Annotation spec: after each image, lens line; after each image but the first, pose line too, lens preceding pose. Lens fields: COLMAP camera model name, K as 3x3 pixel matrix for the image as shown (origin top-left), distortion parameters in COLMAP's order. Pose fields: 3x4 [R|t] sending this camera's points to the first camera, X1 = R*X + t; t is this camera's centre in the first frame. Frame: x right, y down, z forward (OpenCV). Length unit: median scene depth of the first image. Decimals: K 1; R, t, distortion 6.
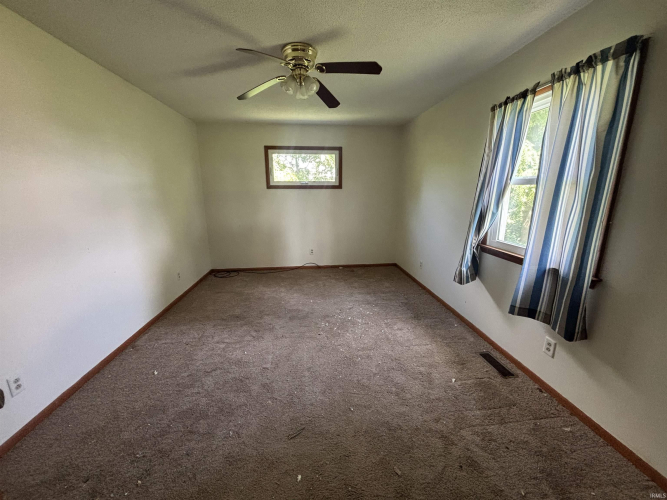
lens RADIAL K [[267.3, 0, 331.7], [0, 267.3, 248.4], [0, 0, 1]] dist [0.004373, 0.000590]
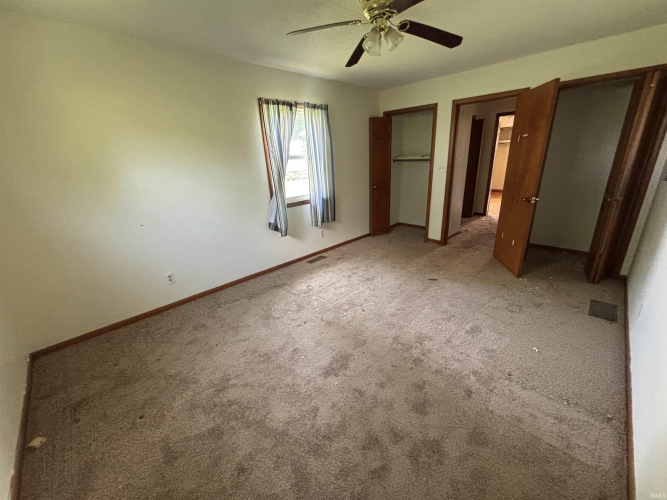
lens RADIAL K [[267.3, 0, 333.4], [0, 267.3, 253.3], [0, 0, 1]] dist [0.004373, 0.000590]
pose [[-0.637866, -0.223292, 0.737067, -0.787880], [0.214421, 0.867716, 0.448434, -0.395320], [-0.739696, 0.444083, -0.505608, 1.788627]]
